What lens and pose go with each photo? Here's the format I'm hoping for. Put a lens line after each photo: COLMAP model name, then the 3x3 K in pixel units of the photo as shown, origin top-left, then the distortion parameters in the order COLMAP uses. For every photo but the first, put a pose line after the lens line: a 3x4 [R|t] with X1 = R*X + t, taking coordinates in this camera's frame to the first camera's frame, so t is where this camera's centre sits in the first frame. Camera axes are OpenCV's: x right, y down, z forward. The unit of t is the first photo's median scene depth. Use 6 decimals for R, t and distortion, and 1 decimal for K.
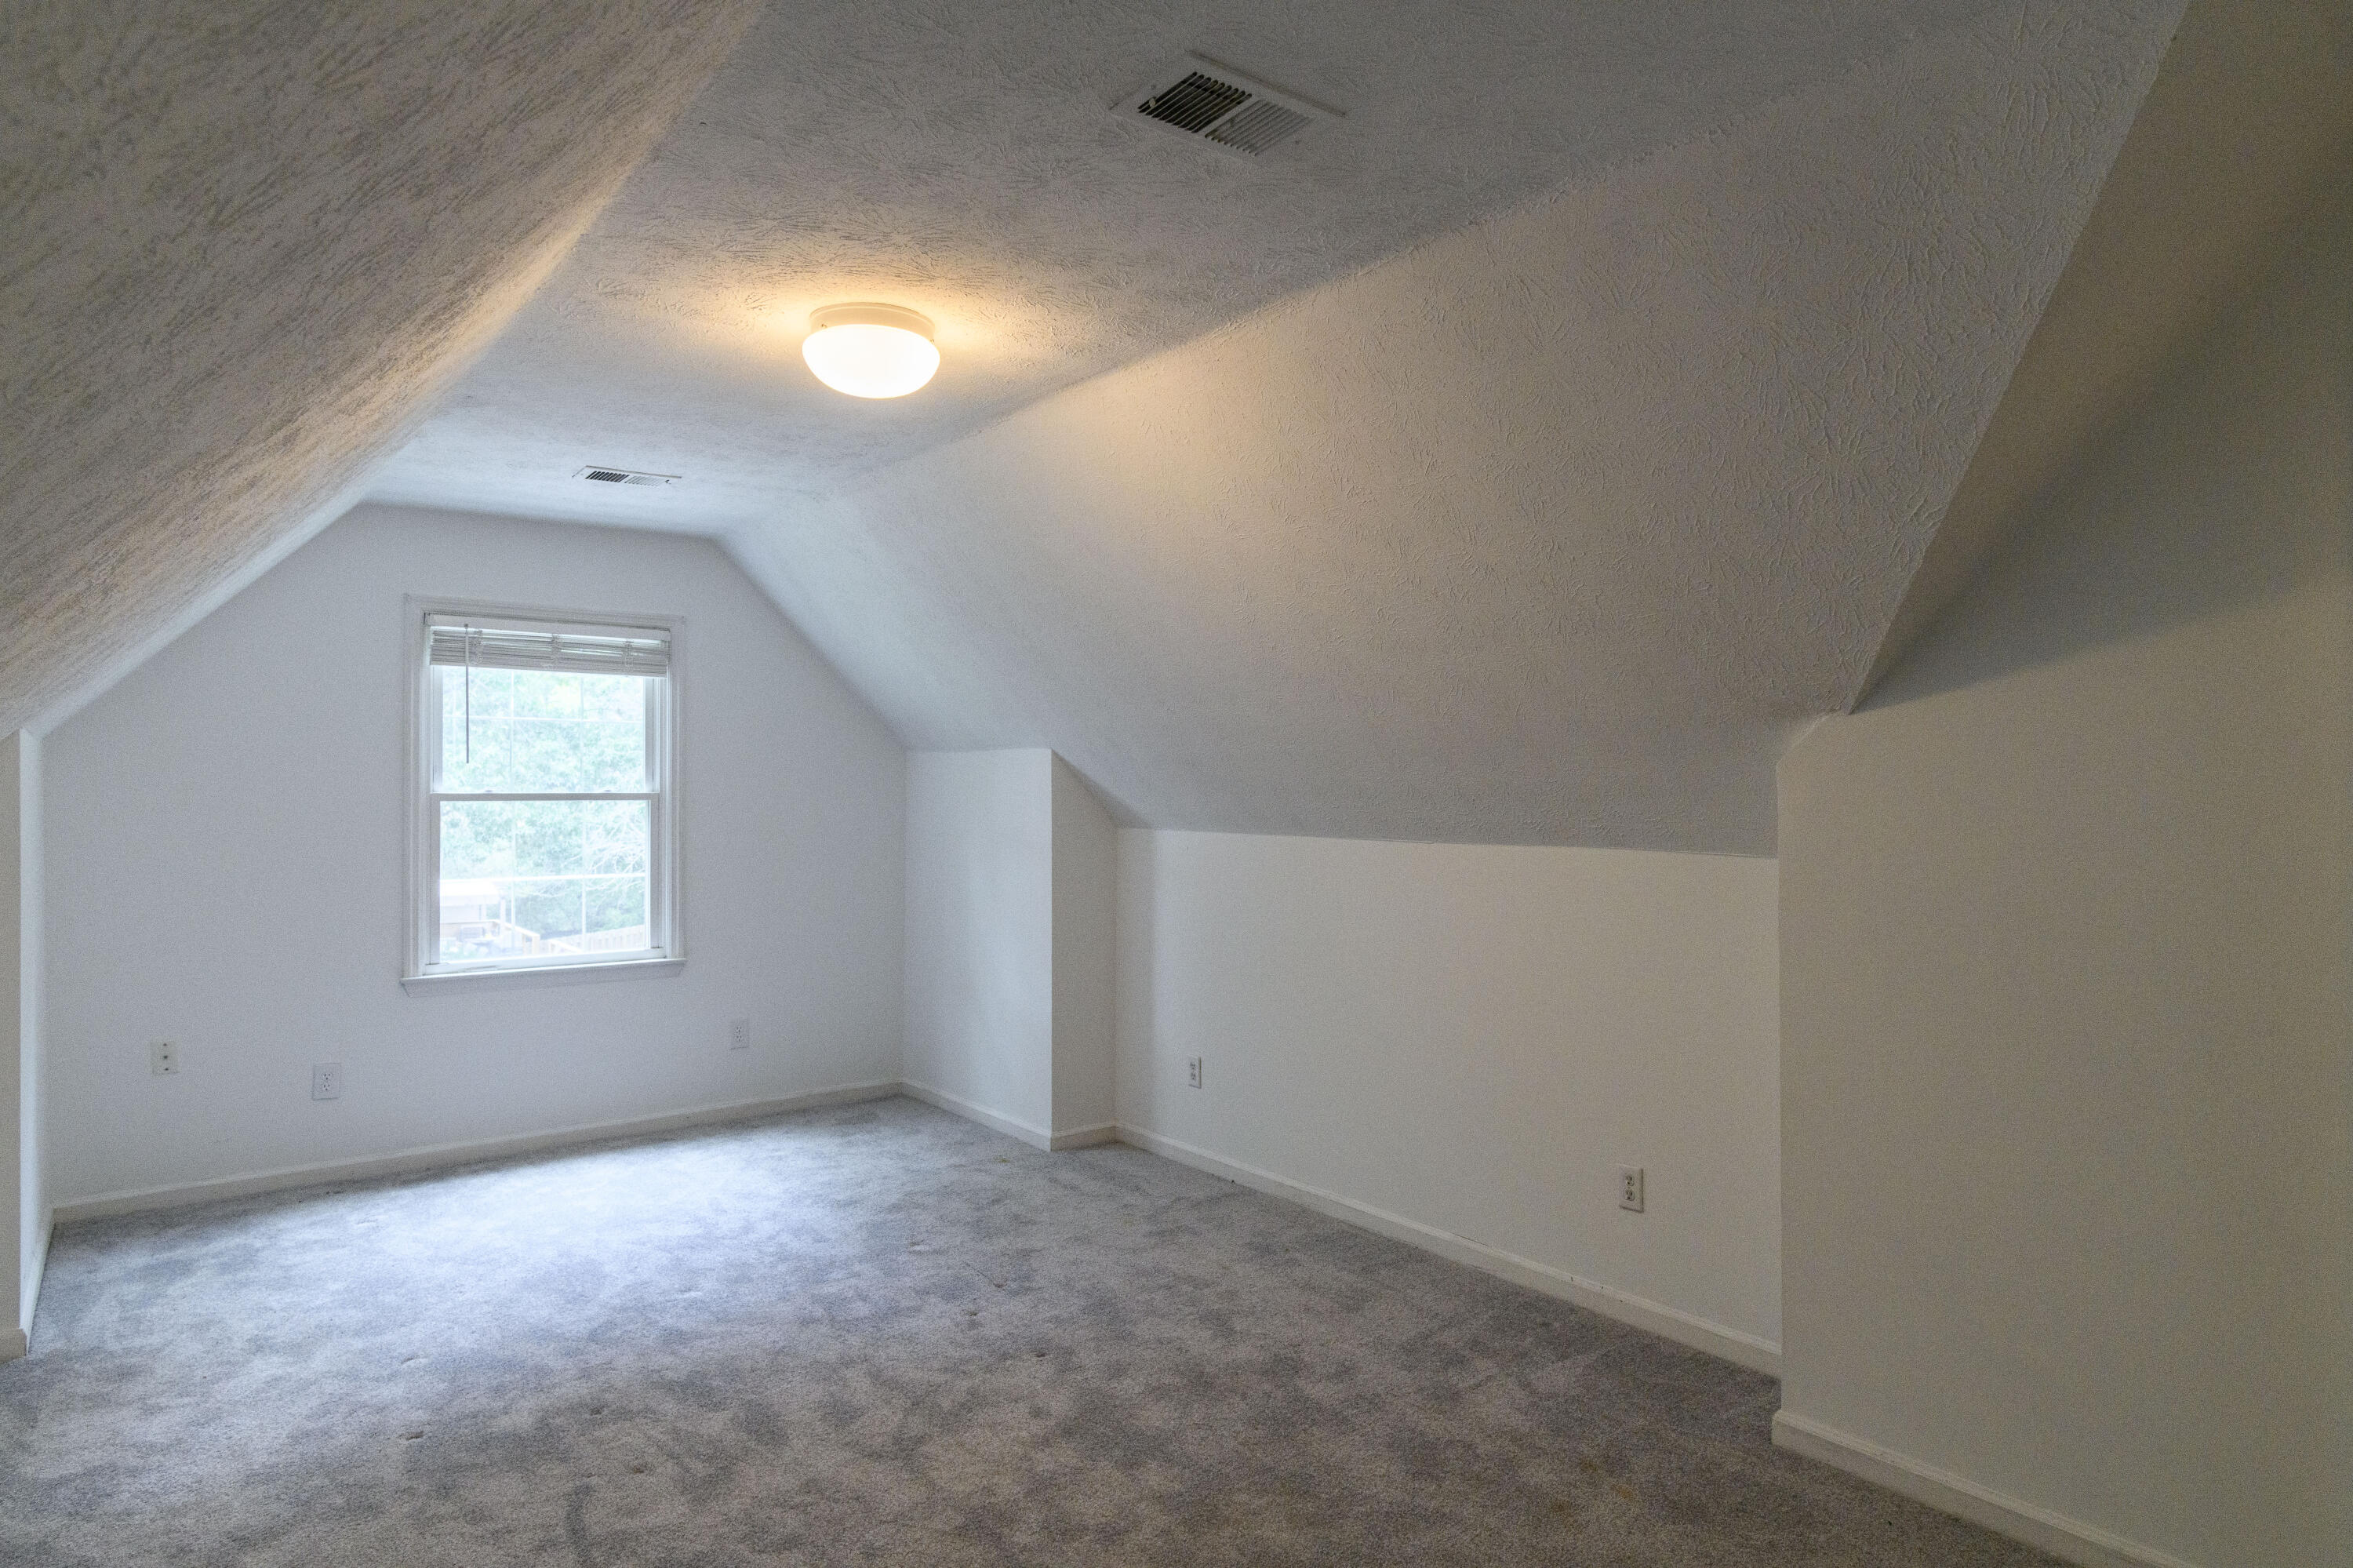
lens RADIAL K [[1330.0, 0, 1175.1], [0, 1330.0, 788.4], [0, 0, 1]] dist [0.005953, 0.002181]
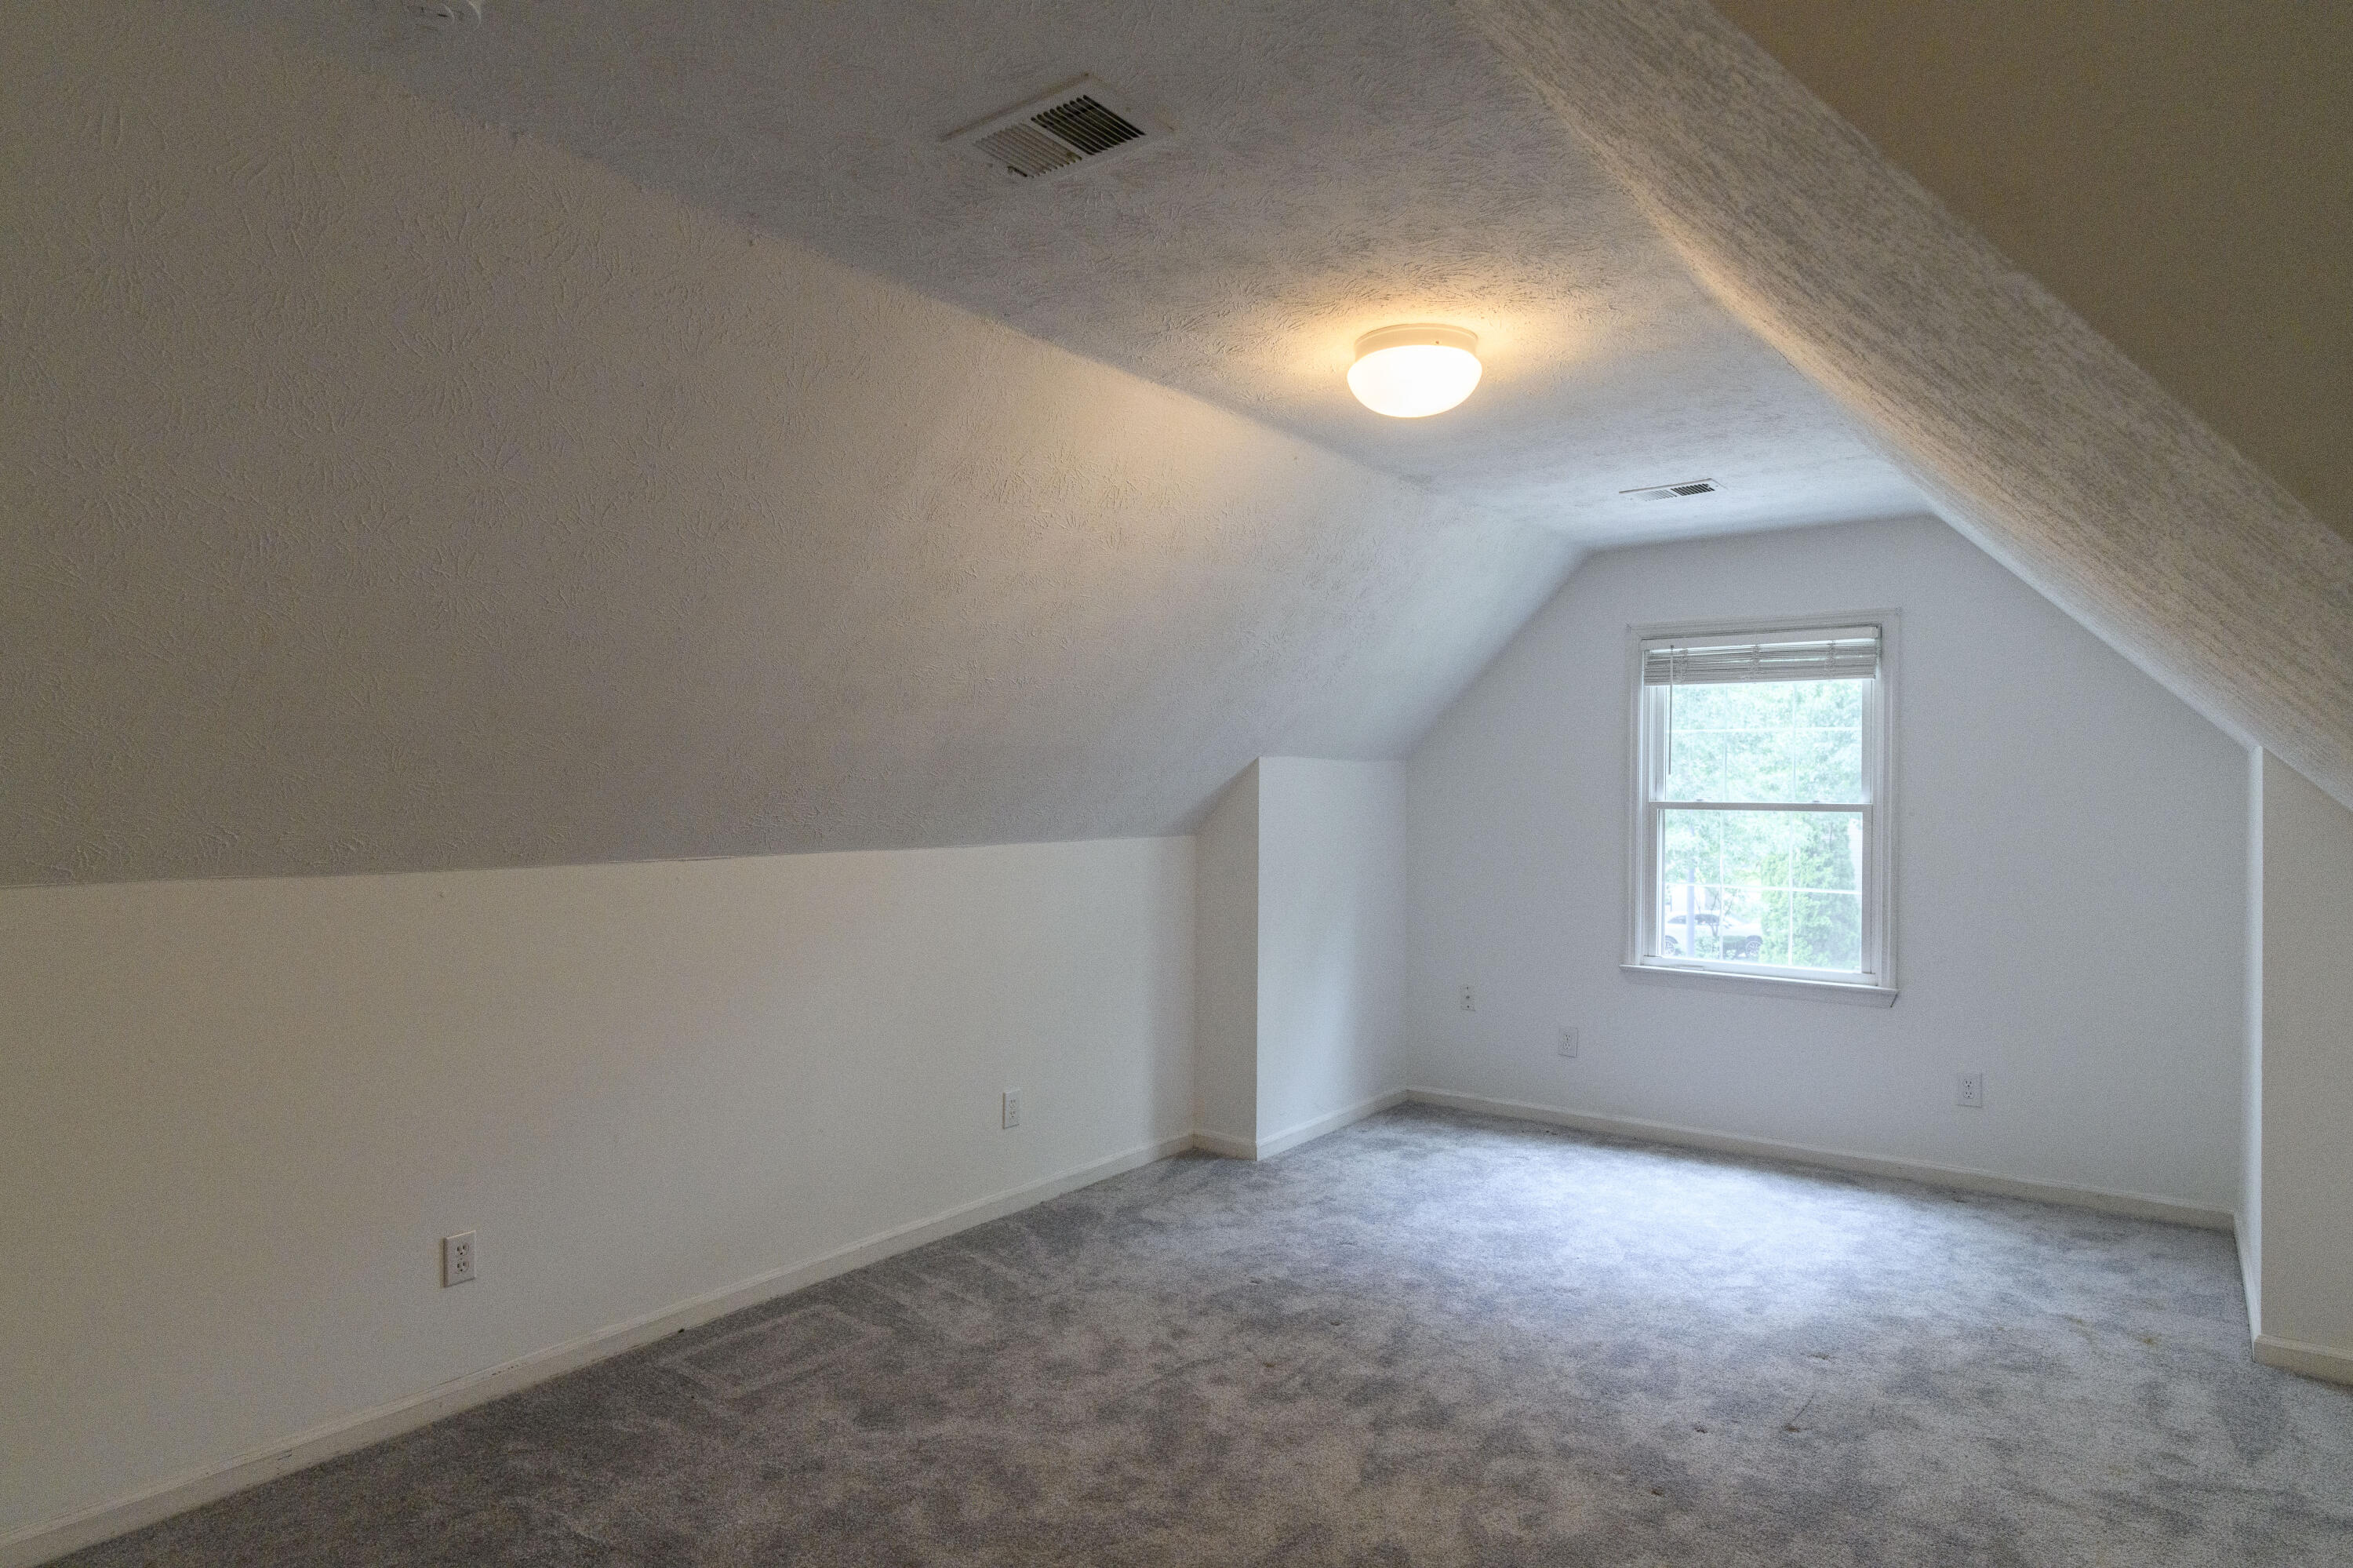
lens RADIAL K [[1330.0, 0, 1166.8], [0, 1330.0, 786.9], [0, 0, 1]] dist [0.005953, 0.002181]
pose [[0.279223, 0.000838, -0.960226, 0.429946], [-0.005368, 0.999985, -0.000689, -0.006513], [0.960211, 0.005347, 0.279224, 0.336073]]
